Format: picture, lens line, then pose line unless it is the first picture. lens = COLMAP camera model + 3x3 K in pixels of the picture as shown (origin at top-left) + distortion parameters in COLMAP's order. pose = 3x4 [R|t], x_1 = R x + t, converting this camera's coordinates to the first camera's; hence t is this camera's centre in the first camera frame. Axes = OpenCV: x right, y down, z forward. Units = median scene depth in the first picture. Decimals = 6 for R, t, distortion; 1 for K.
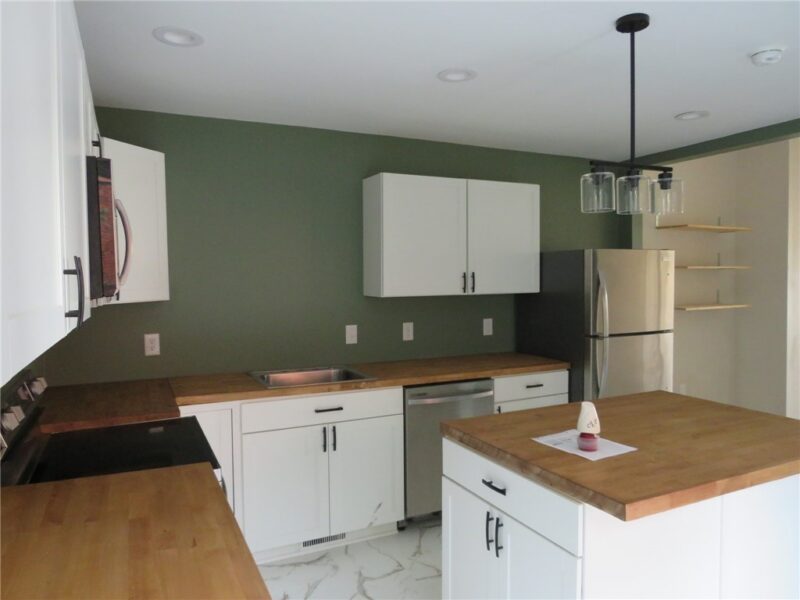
lens RADIAL K [[568.1, 0, 398.0], [0, 568.1, 304.9], [0, 0, 1]] dist [-0.038535, 0.021415]
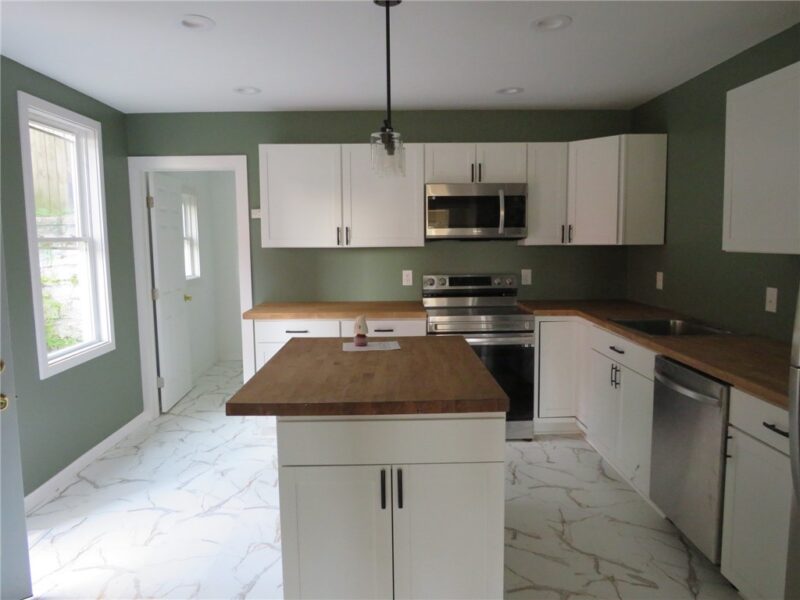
lens RADIAL K [[568.1, 0, 398.0], [0, 568.1, 299.3], [0, 0, 1]] dist [-0.038535, 0.021415]
pose [[-0.420710, 0.119939, -0.899232, 1.012267], [-0.015441, 0.990132, 0.139287, -0.057710], [0.907064, 0.072484, -0.414706, 1.050787]]
